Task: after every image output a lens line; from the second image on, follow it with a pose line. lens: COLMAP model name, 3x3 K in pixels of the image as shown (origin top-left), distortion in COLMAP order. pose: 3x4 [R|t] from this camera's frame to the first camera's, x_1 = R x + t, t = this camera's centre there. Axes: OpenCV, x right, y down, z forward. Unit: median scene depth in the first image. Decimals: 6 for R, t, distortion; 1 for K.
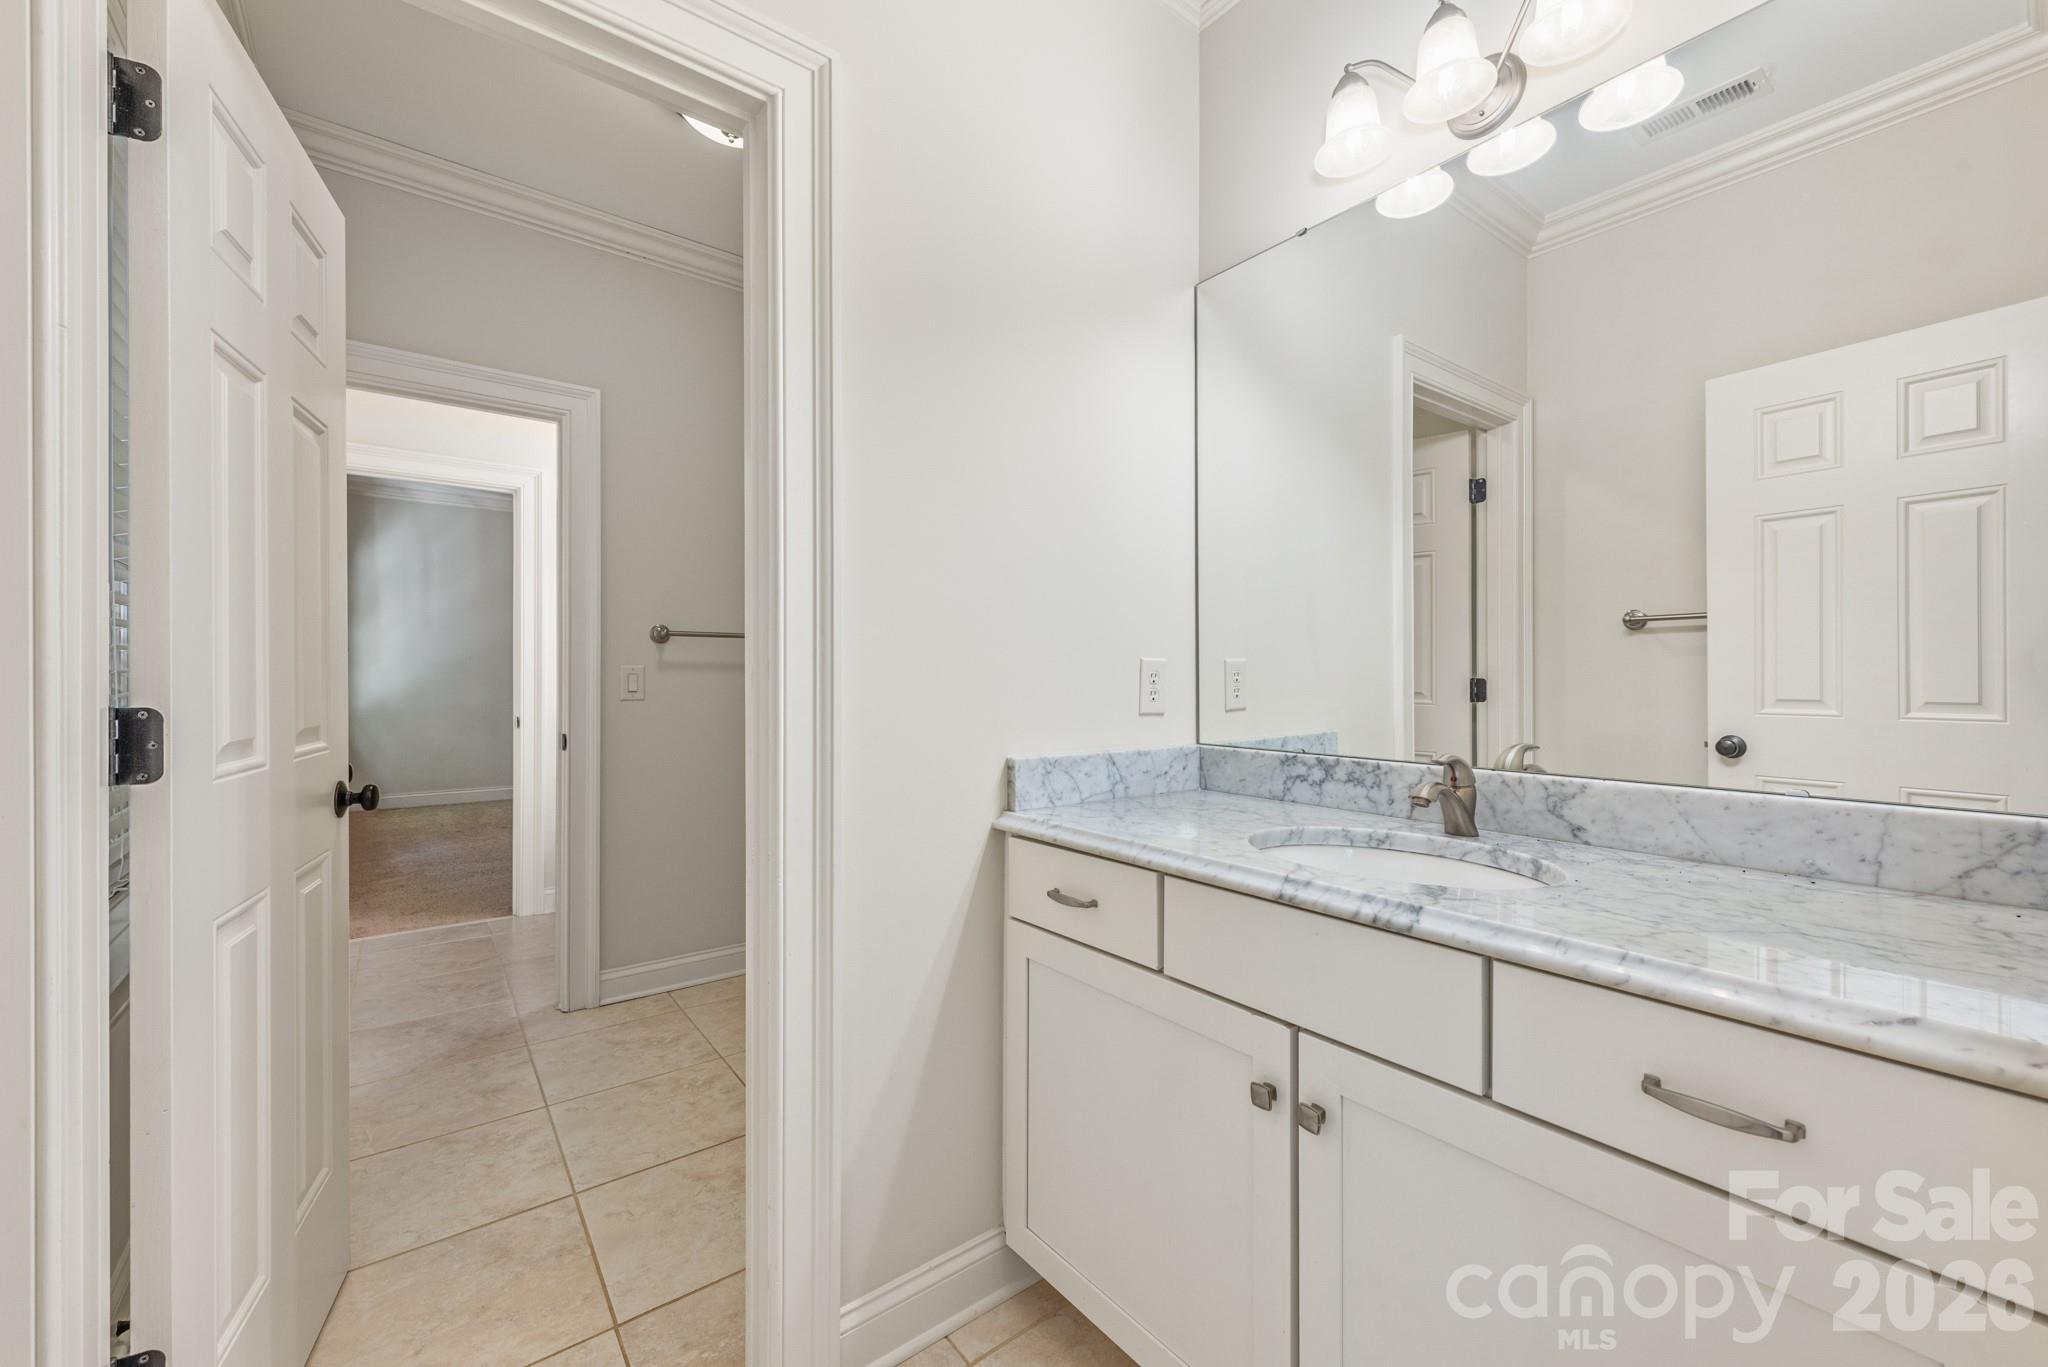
lens RADIAL K [[800.8, 0, 1029.0], [0, 800.8, 671.5], [0, 0, 1]] dist [0.005140, -0.000484]
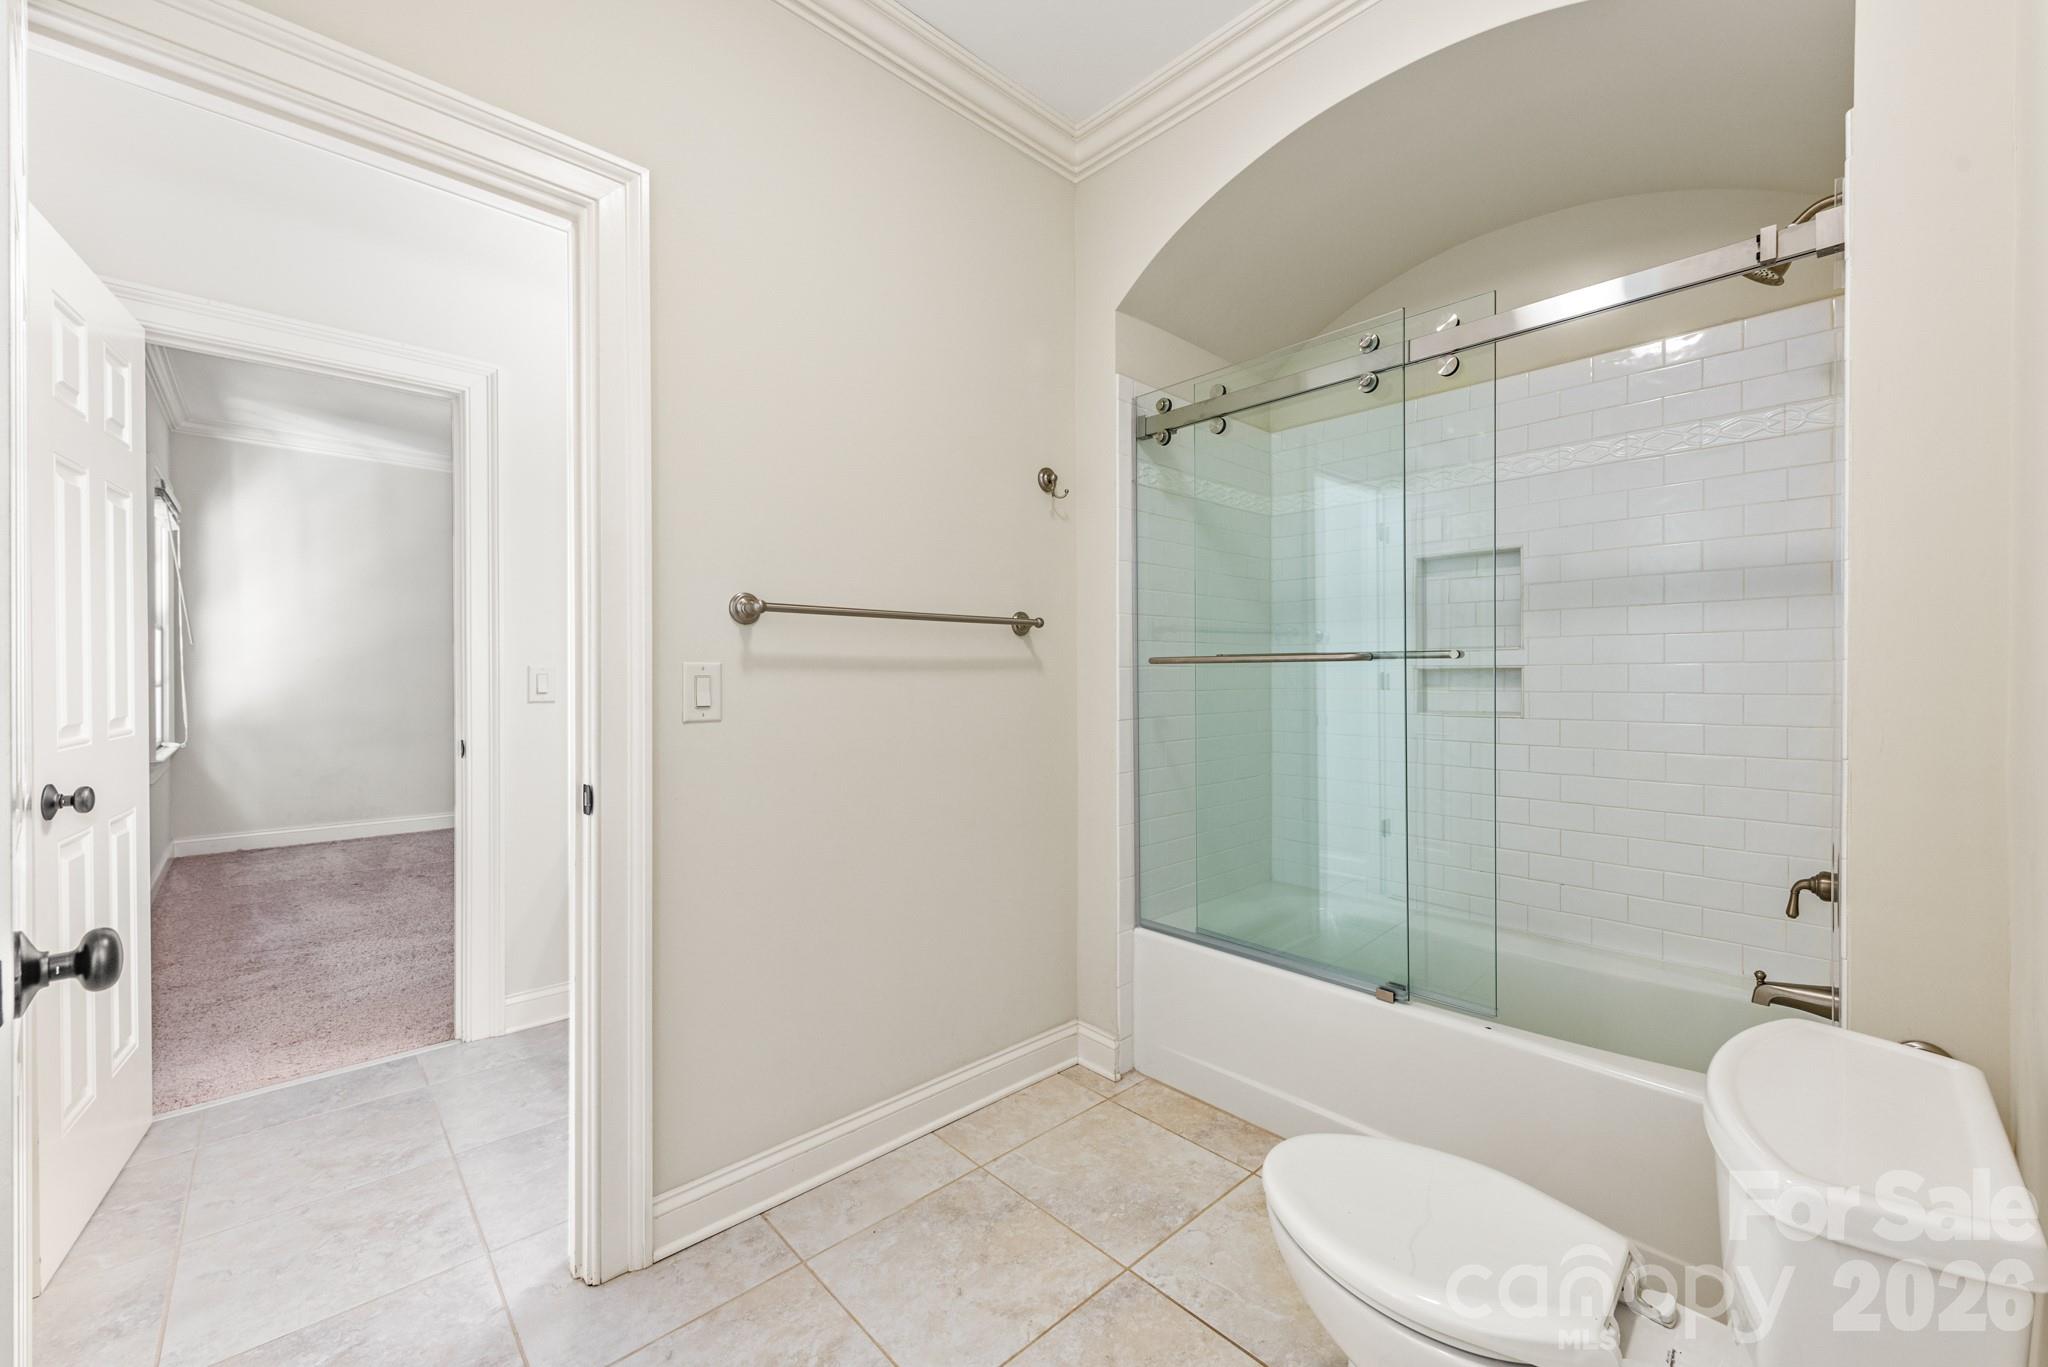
lens RADIAL K [[800.8, 0, 1017.5], [0, 800.8, 676.8], [0, 0, 1]] dist [0.005140, -0.000484]
pose [[0.996326, 0.000609, 0.085643, -0.090683], [-0.001533, 0.999941, 0.010721, -0.000908], [-0.085632, -0.010813, 0.996268, 0.115408]]
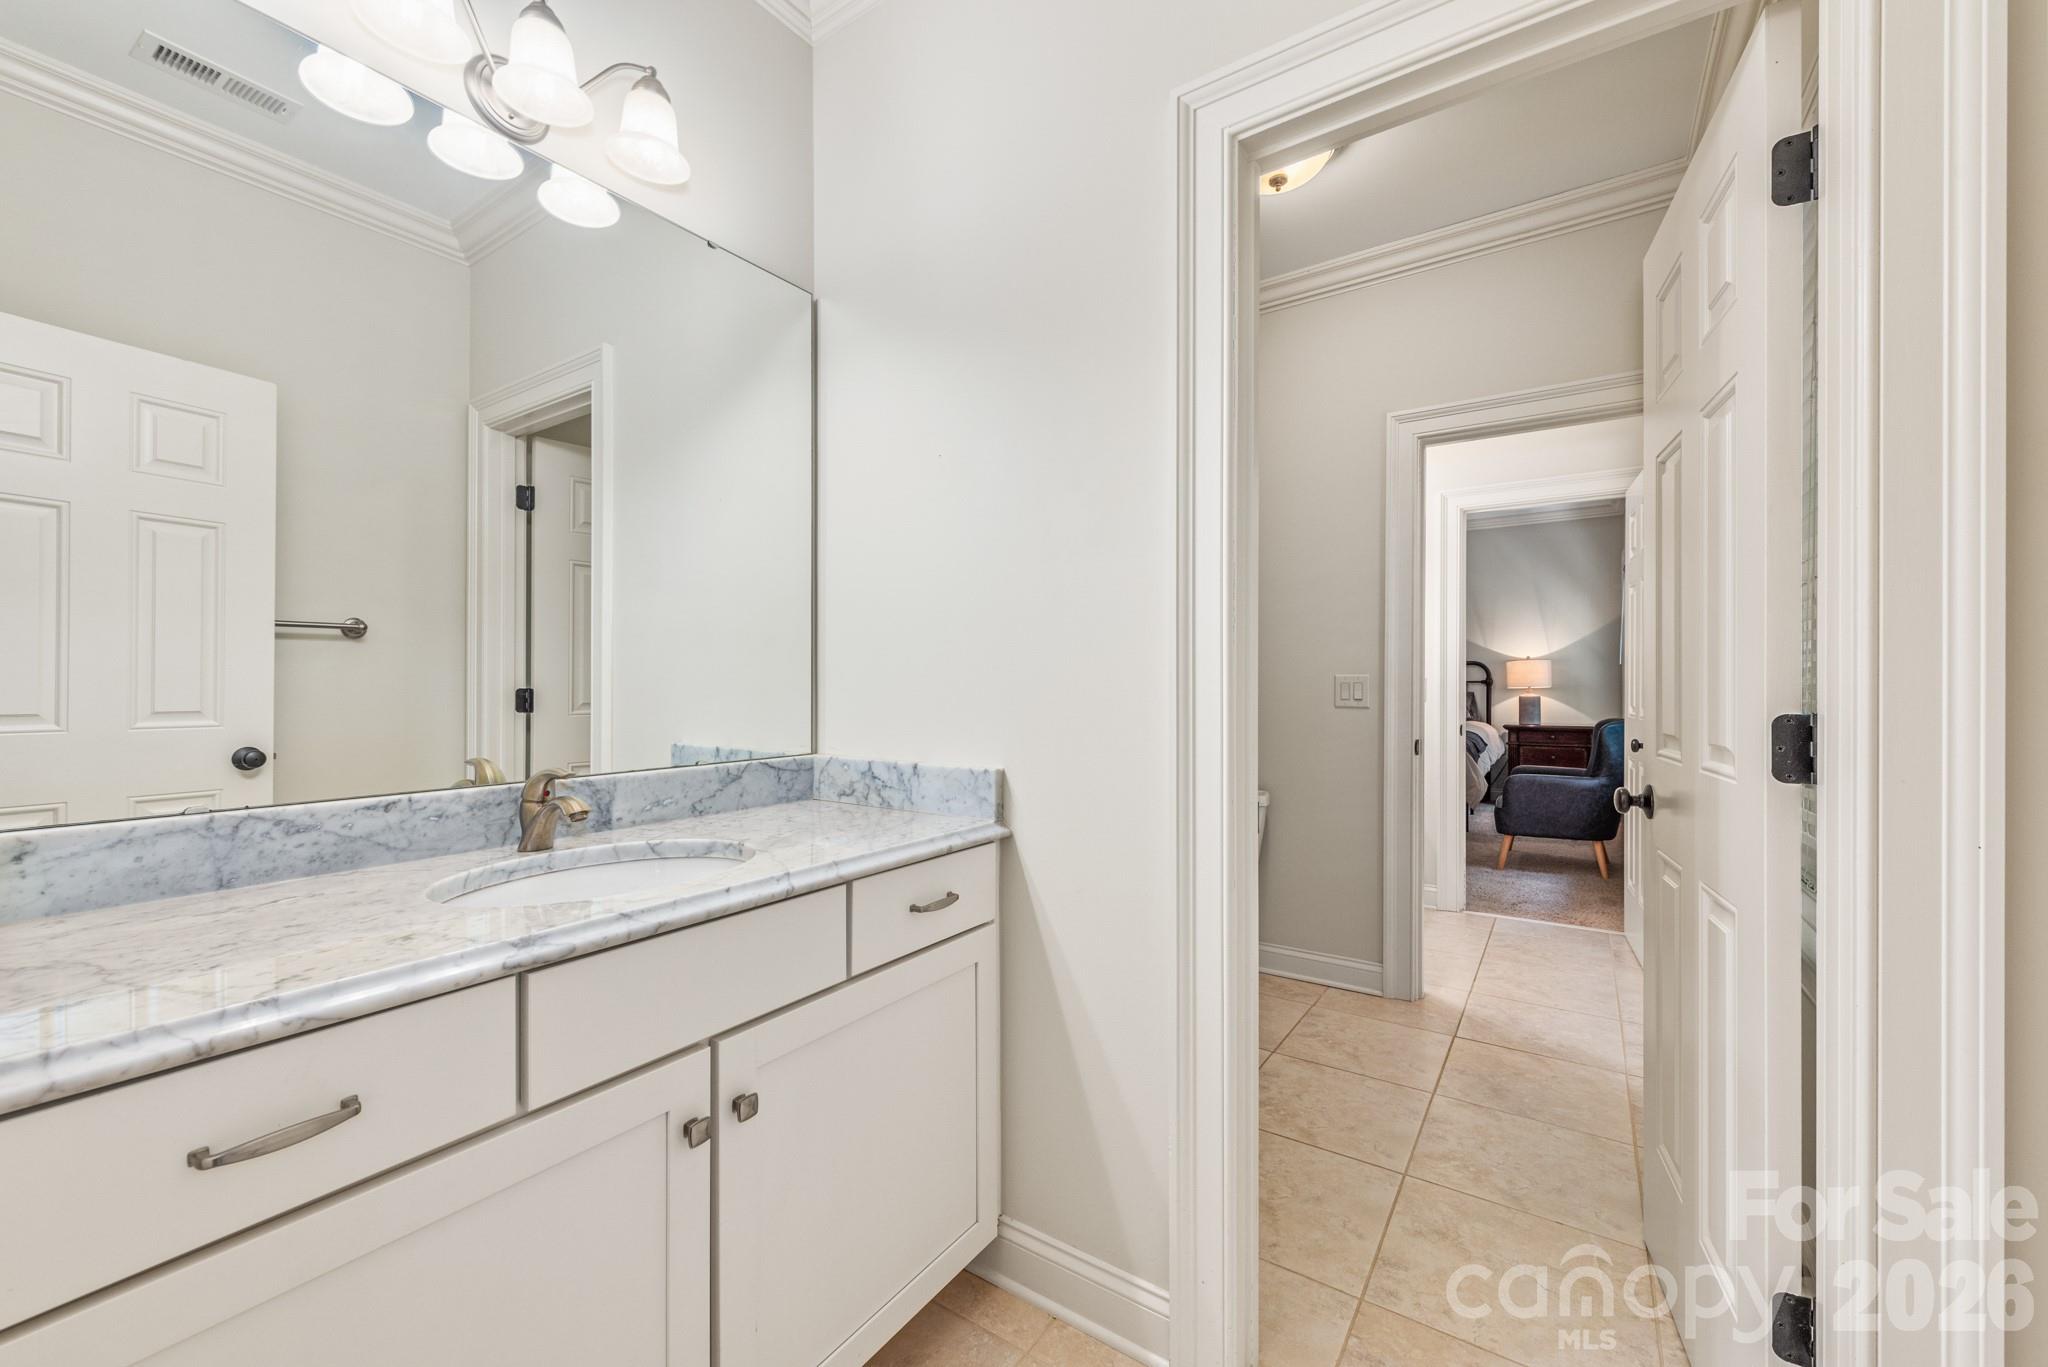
lens RADIAL K [[800.8, 0, 1021.6], [0, 800.8, 684.9], [0, 0, 1]] dist [0.005140, -0.000484]
pose [[-0.299315, -0.000006, 0.954154, -1.564649], [0.000454, 1.000000, 0.000149, 0.003582], [-0.954154, 0.000478, -0.299315, 1.980432]]
